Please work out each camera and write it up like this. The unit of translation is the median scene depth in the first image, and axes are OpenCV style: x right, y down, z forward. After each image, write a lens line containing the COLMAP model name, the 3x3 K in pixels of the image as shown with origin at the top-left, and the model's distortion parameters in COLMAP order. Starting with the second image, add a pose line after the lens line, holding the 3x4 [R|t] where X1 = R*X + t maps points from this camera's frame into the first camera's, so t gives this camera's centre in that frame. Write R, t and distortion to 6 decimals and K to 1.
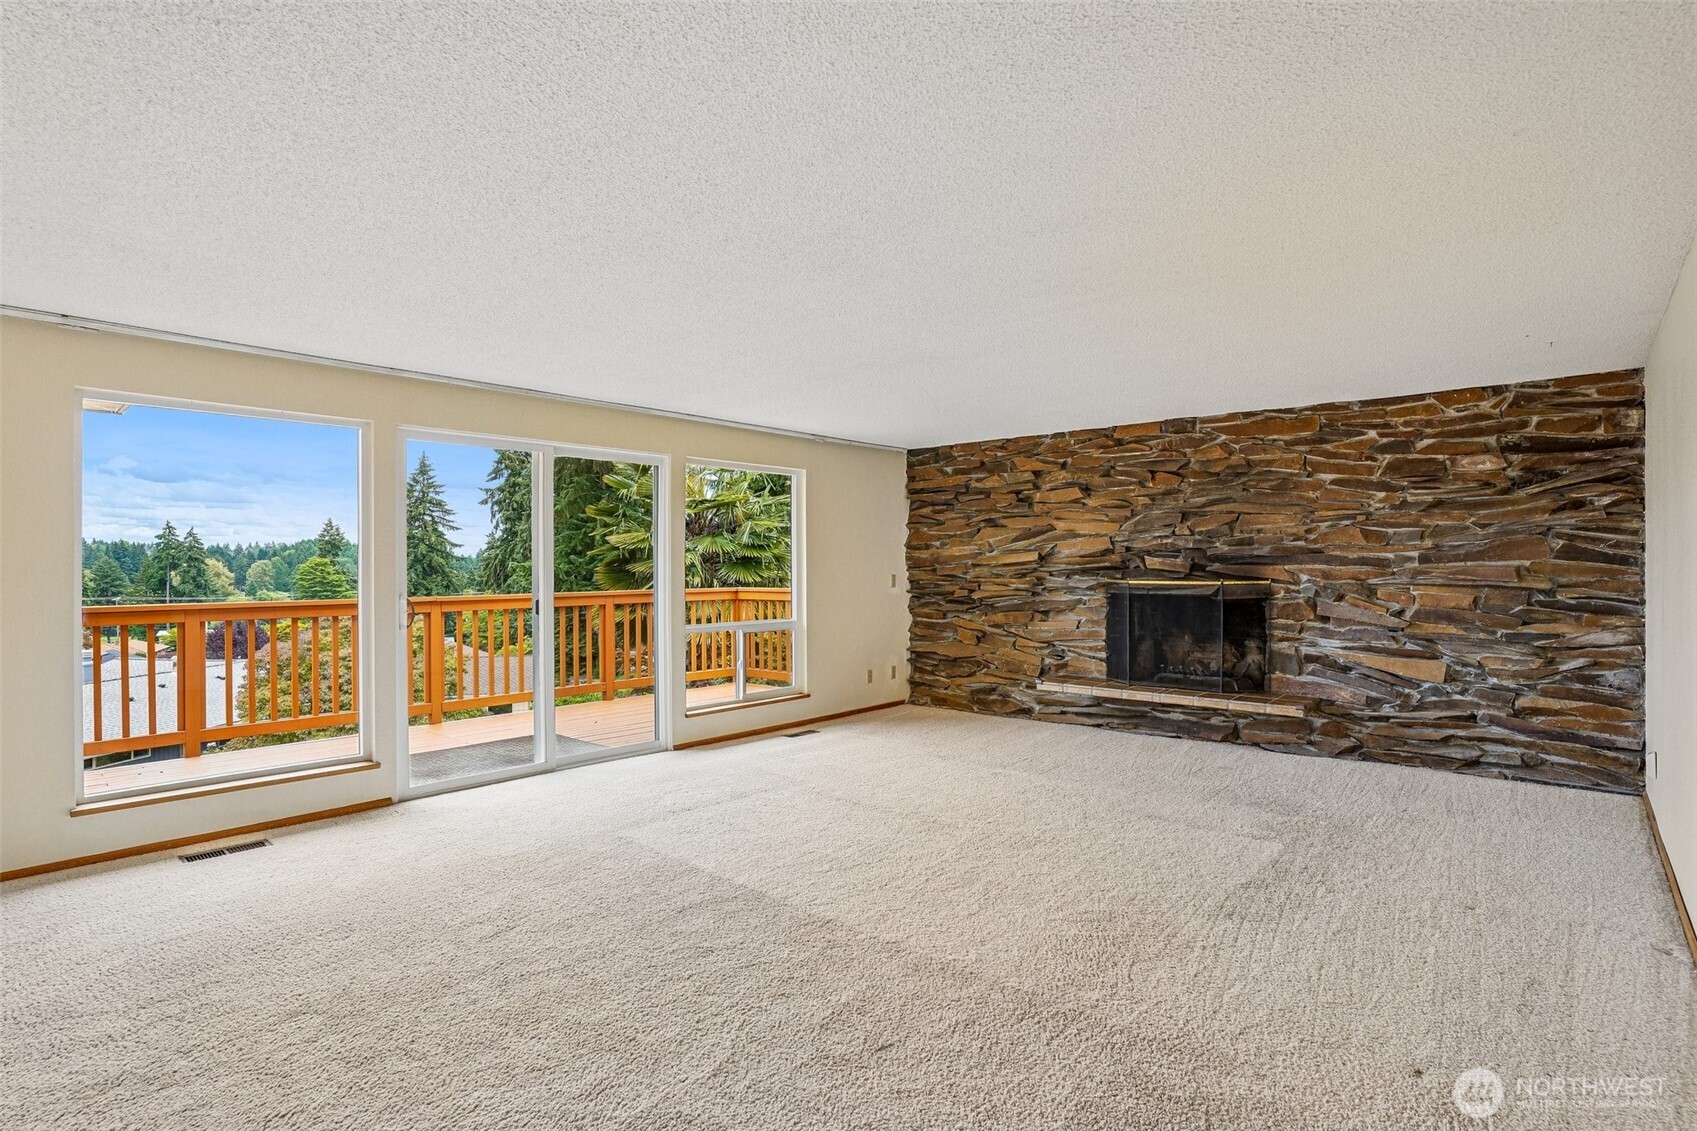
lens RADIAL K [[836.9, 0, 823.2], [0, 836.9, 561.8], [0, 0, 1]] dist [-0.068664, 0.020348]
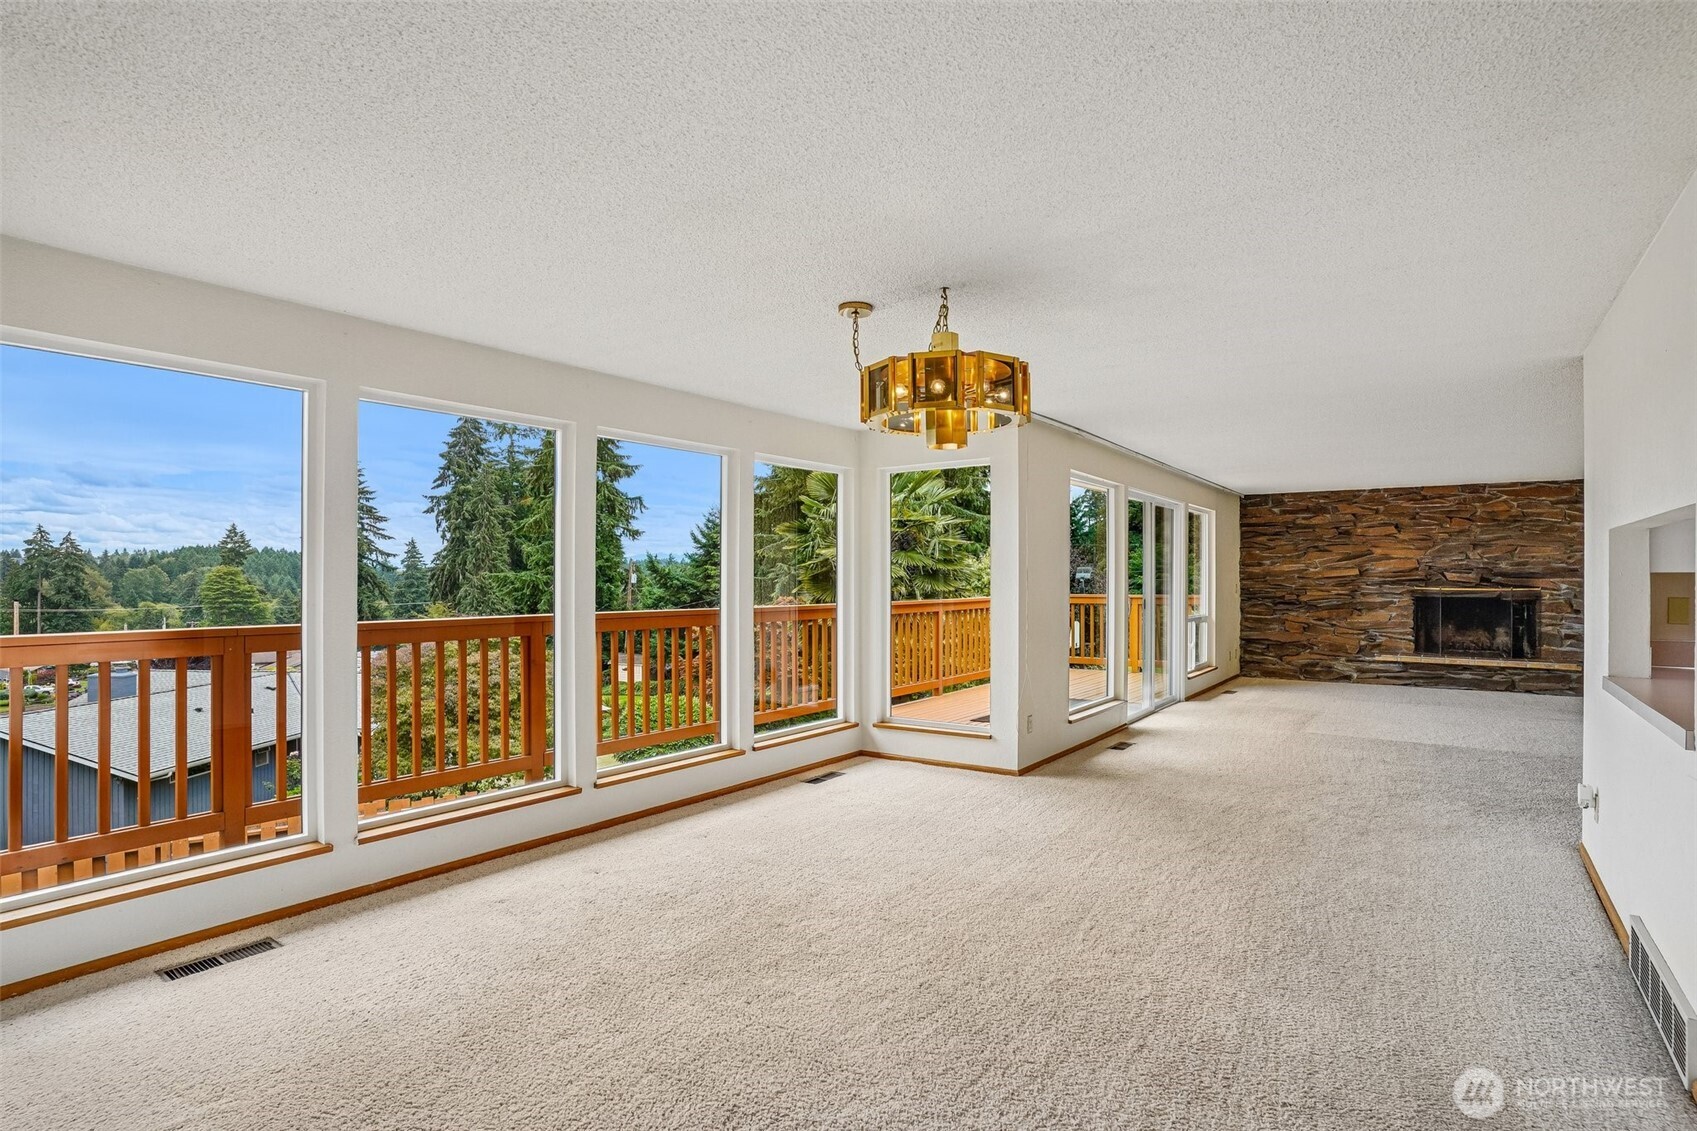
lens RADIAL K [[840.6, 0, 846.8], [0, 840.6, 574.5], [0, 0, 1]] dist [-0.054066, 0.020274]
pose [[0.993553, 0.004699, 0.113270, -0.764271], [-0.004823, 0.999988, 0.000820, 0.001198], [-0.113265, -0.001361, 0.993564, -0.333037]]
